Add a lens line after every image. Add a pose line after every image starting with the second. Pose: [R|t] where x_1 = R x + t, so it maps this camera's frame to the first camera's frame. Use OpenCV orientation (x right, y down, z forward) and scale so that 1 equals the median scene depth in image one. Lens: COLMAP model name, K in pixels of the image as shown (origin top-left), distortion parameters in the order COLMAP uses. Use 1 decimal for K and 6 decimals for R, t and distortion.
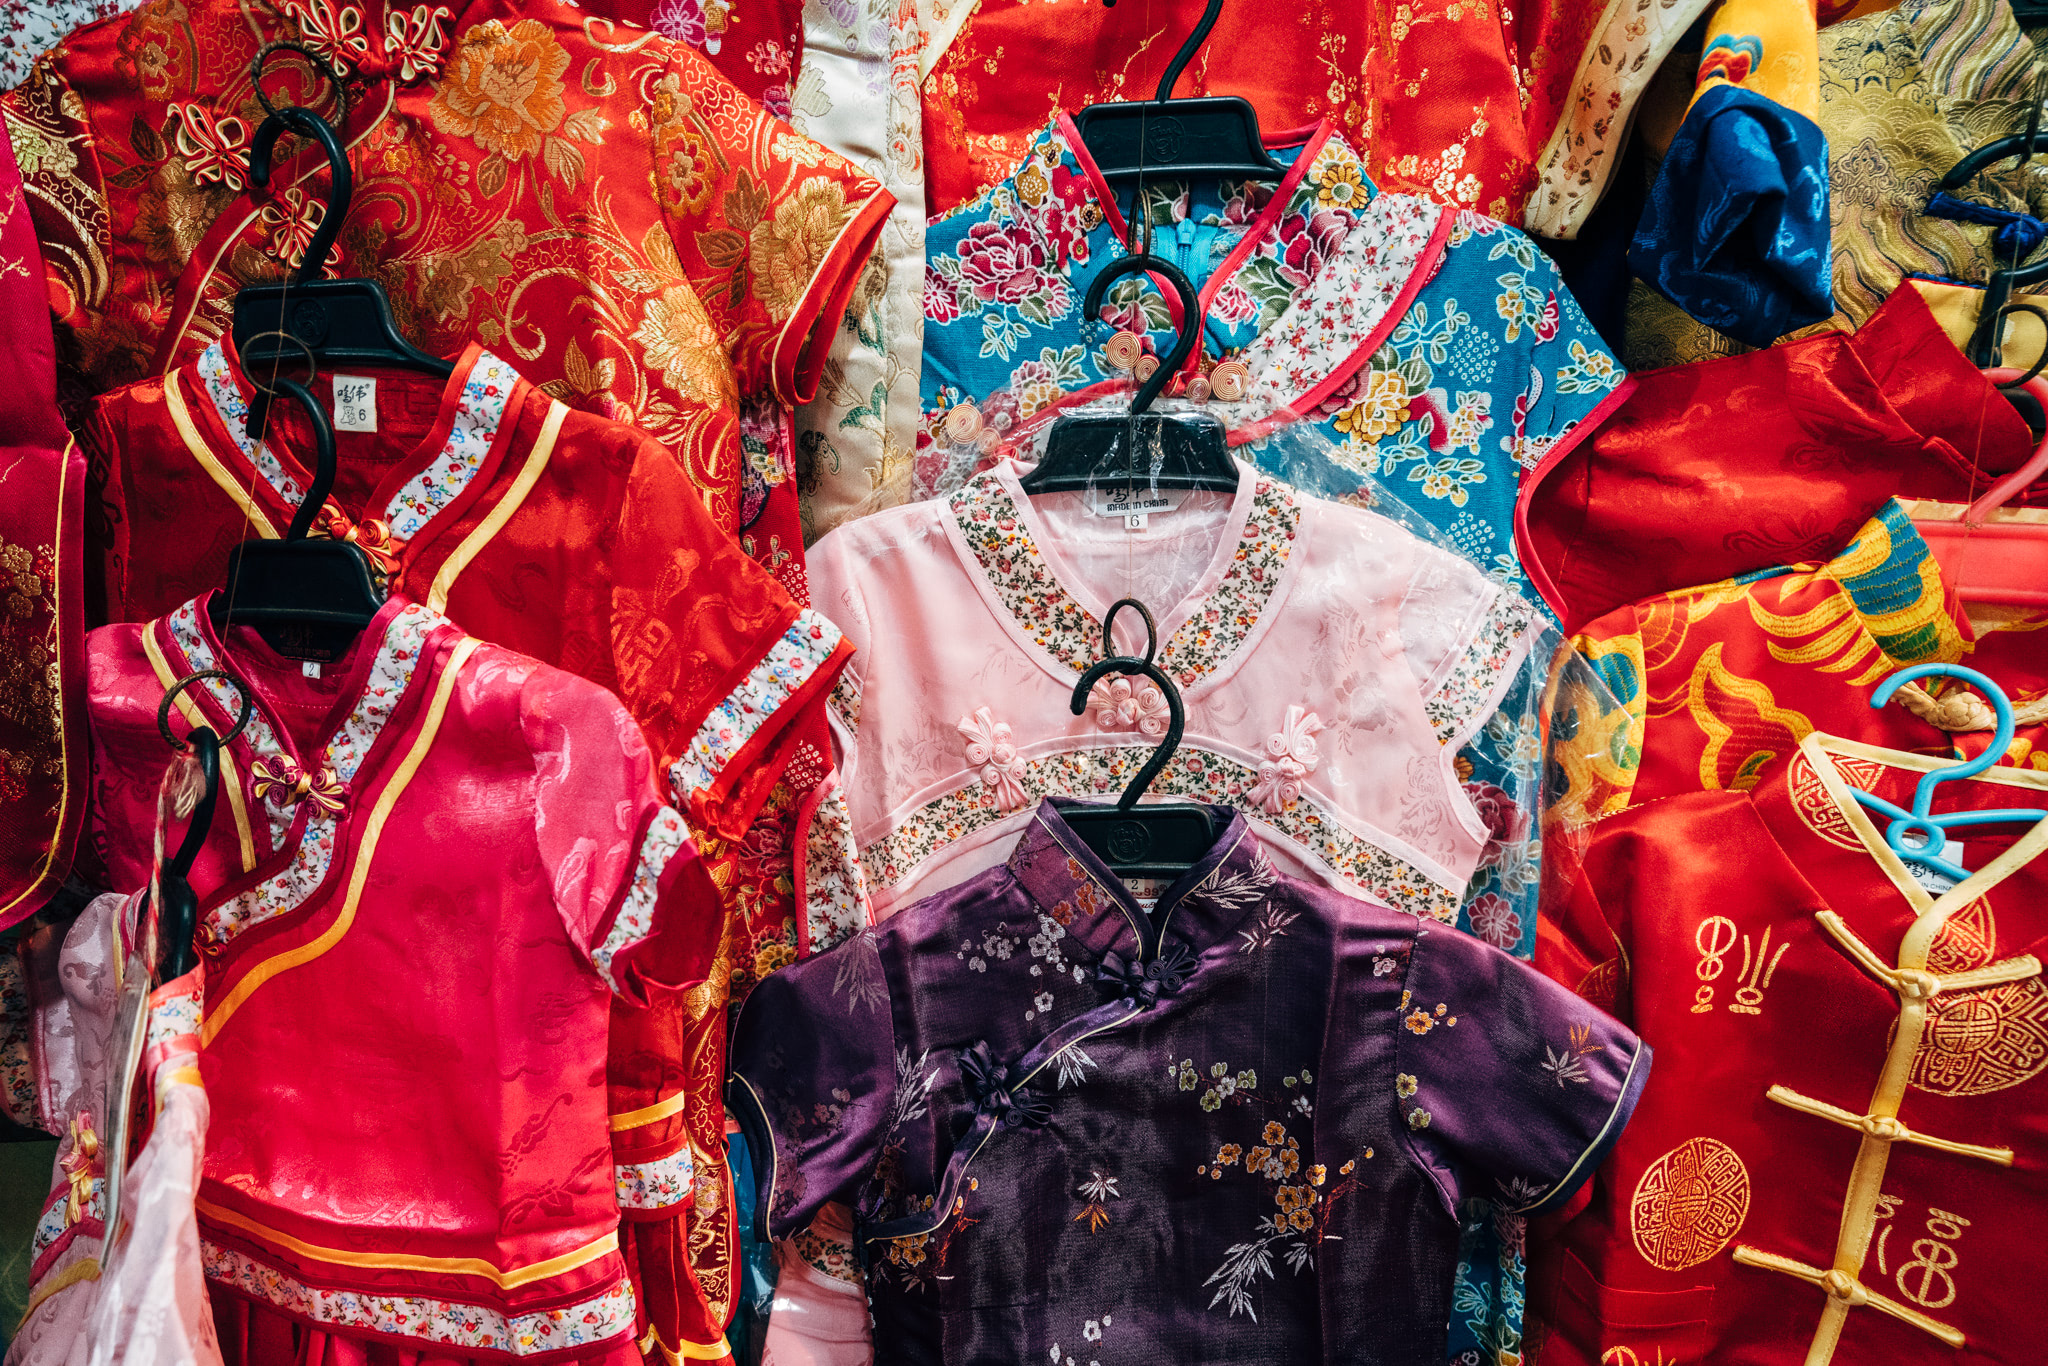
lens RADIAL K [[1073.1, 0, 981.8], [0, 1073.1, 649.7], [0, 0, 1]] dist [-0.002901, 0.003246]
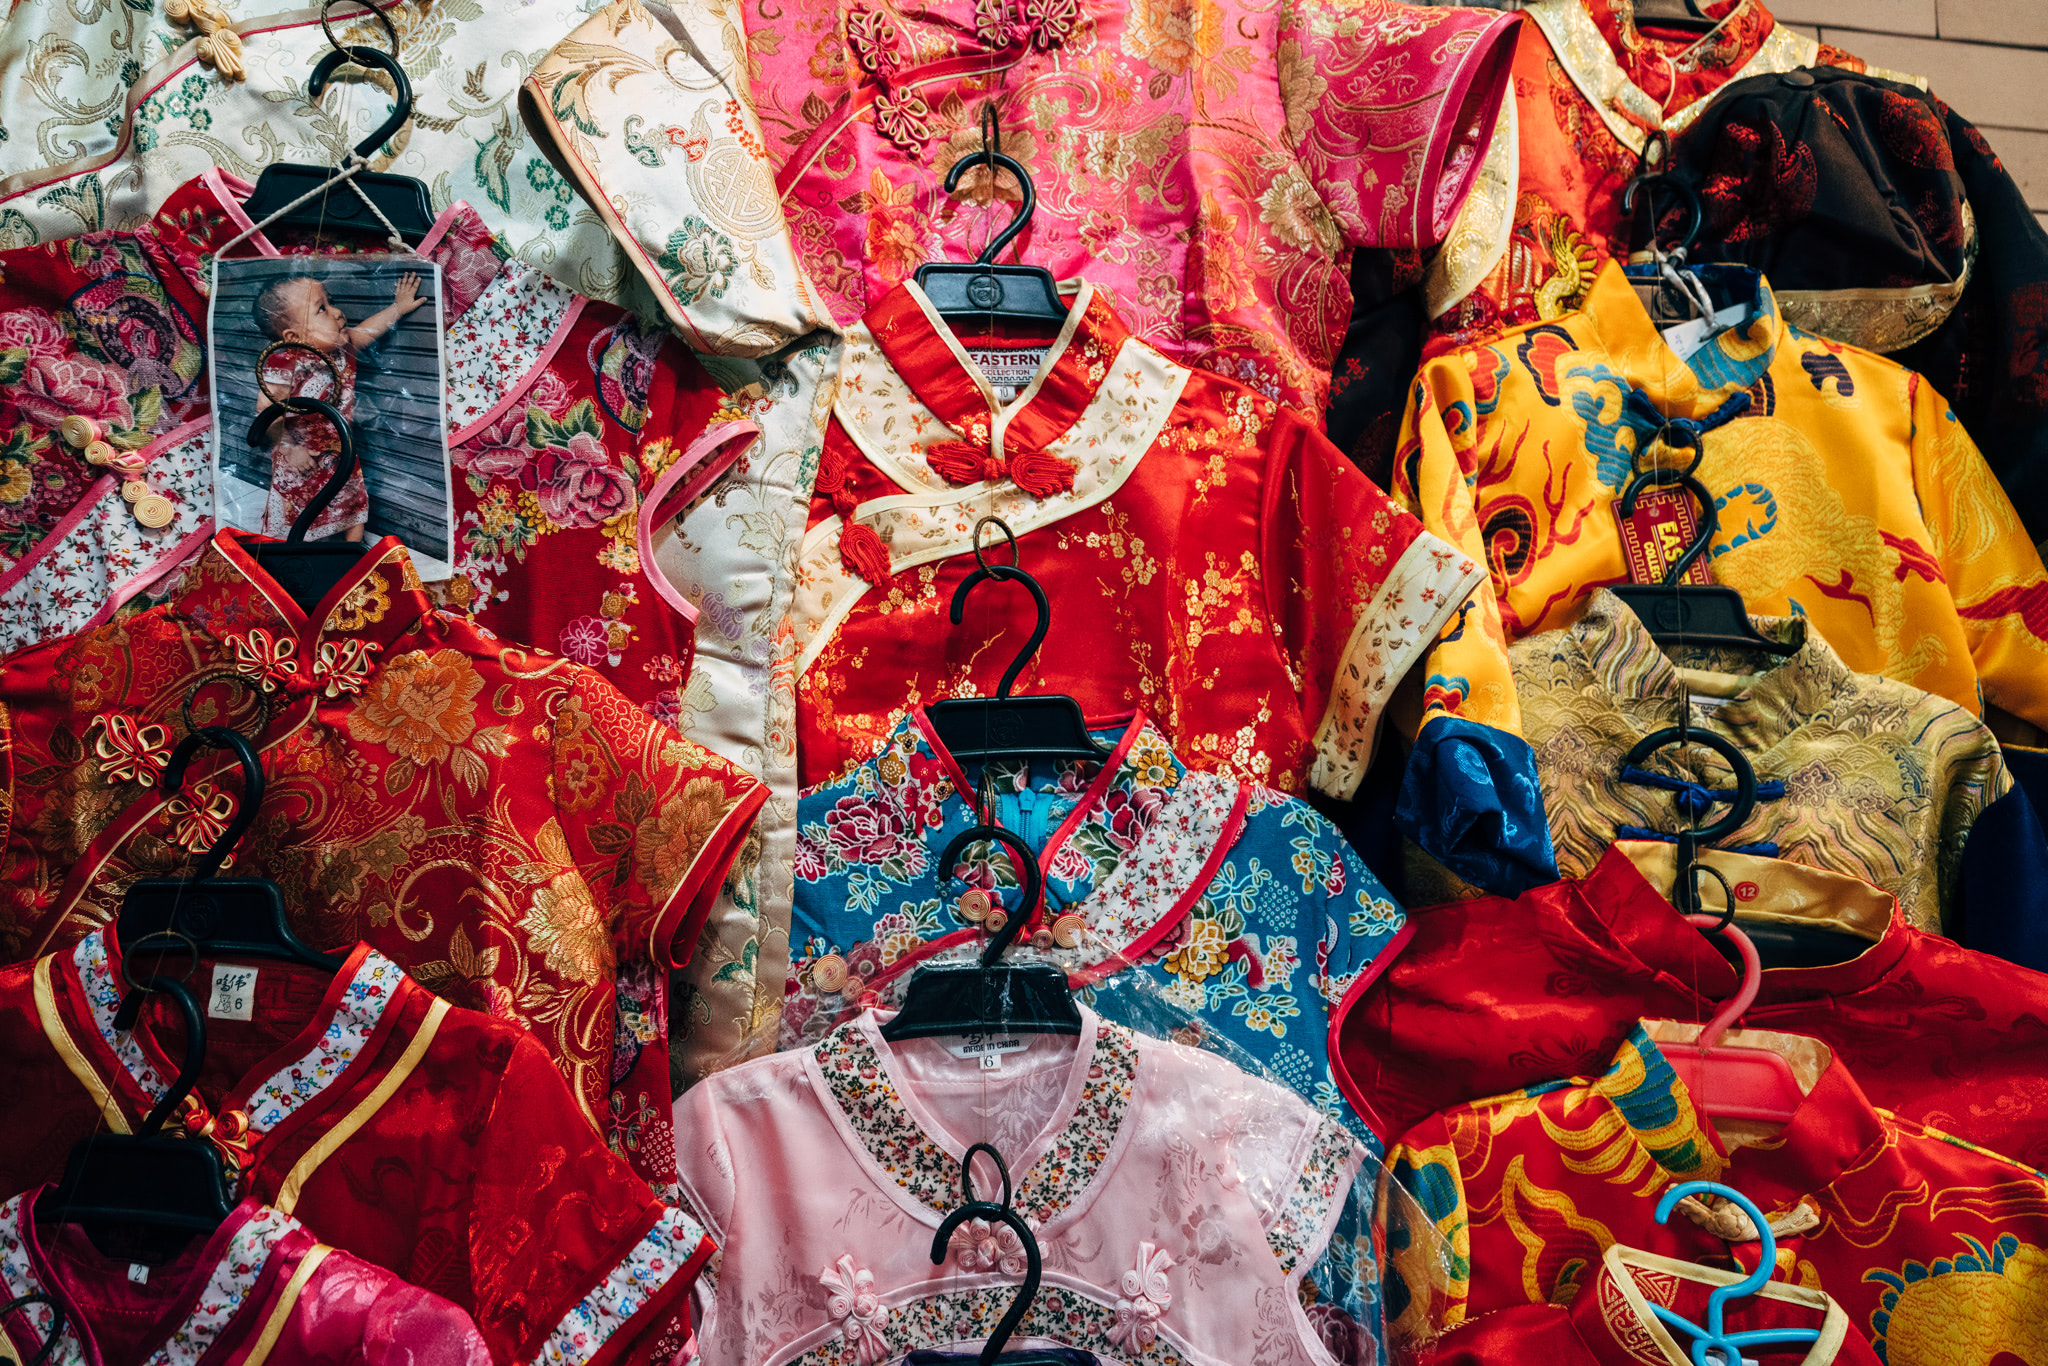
lens RADIAL K [[1073.1, 0, 981.8], [0, 1073.1, 649.7], [0, 0, 1]] dist [-0.002901, 0.003246]
pose [[0.994300, 0.006893, 0.106392, 0.018992], [0.021325, 0.964885, -0.261806, -0.246947], [-0.104460, 0.262583, 0.959238, -0.143345]]
